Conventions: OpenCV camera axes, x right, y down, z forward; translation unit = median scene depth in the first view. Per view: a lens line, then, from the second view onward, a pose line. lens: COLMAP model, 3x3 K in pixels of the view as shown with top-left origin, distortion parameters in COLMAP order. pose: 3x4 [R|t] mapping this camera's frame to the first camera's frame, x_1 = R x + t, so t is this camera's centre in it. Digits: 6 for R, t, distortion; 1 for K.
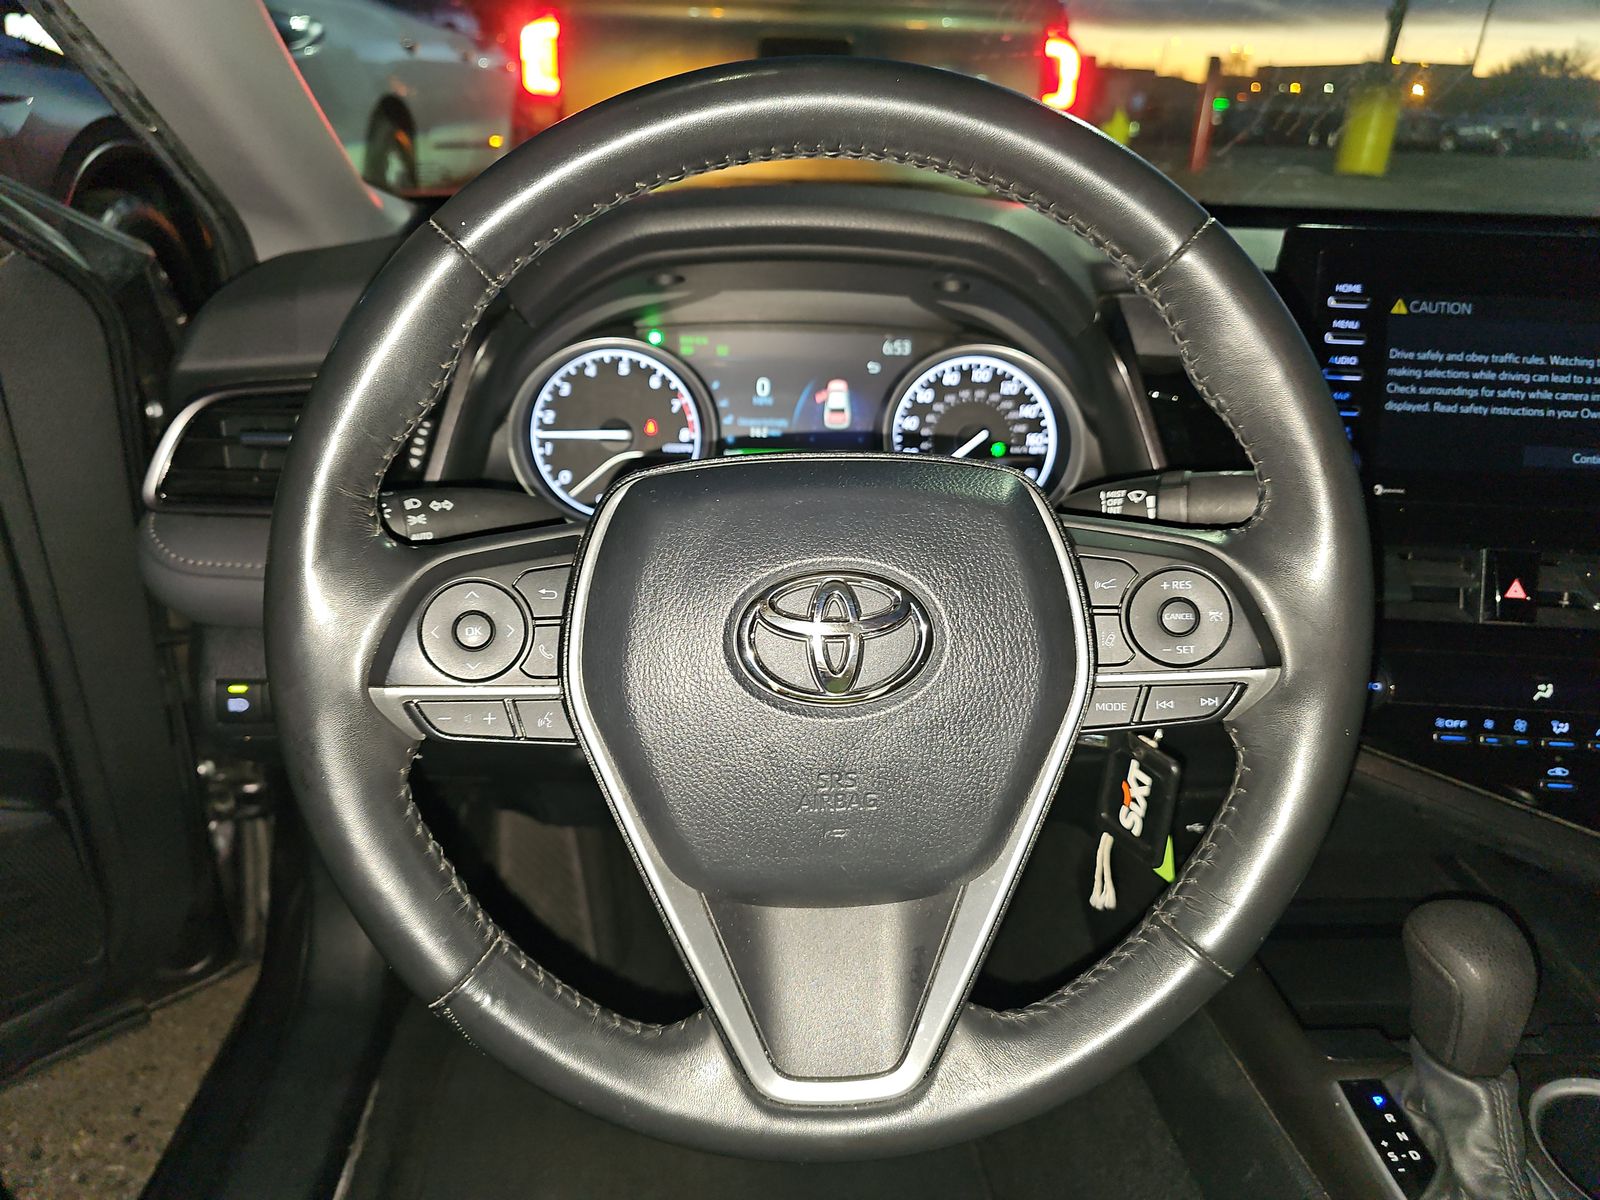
lens RADIAL K [[1073.5, 0, 794.9], [0, 1073.5, 603.8], [0, 0, 1]] dist [-0.019758, -0.000129]
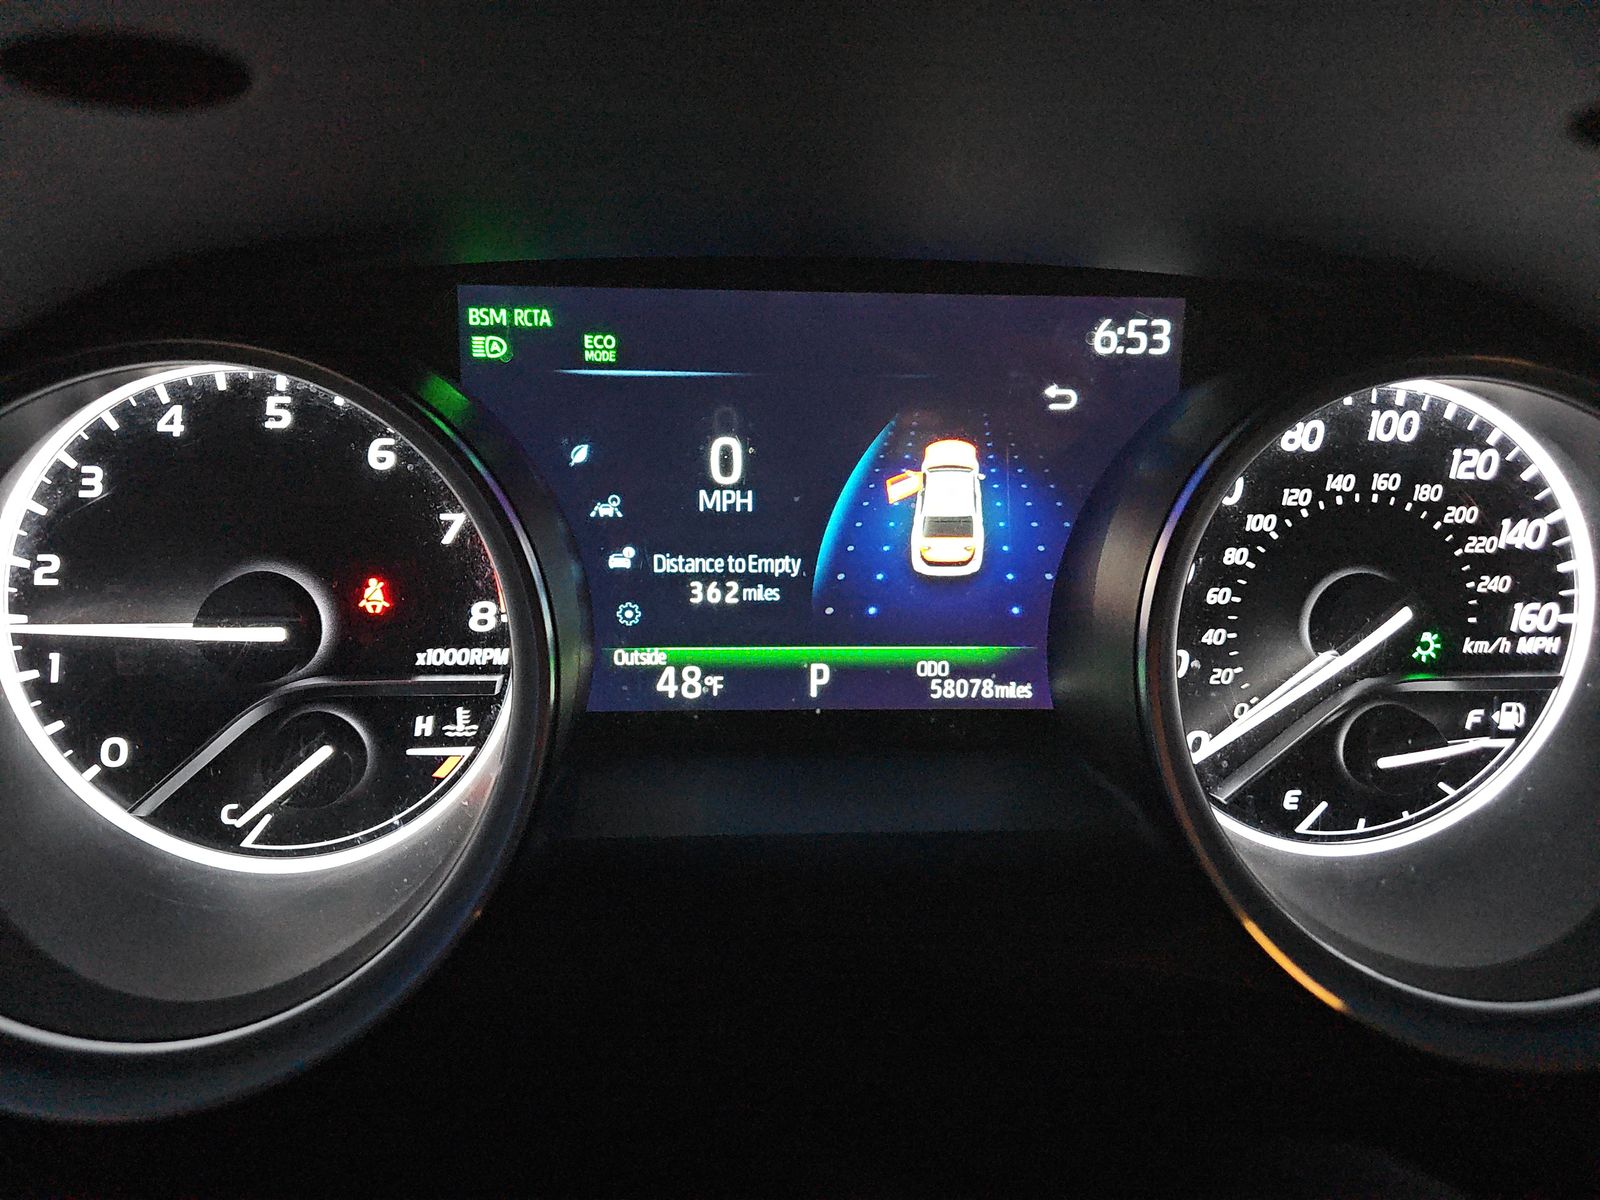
lens RADIAL K [[1073.5, 0, 806.6], [0, 1073.5, 595.2], [0, 0, 1]] dist [-0.019758, -0.000129]
pose [[0.999972, -0.002300, 0.007146, -0.007616], [0.001663, 0.996130, 0.087877, -0.190231], [-0.007321, -0.087863, 0.996106, 0.671651]]
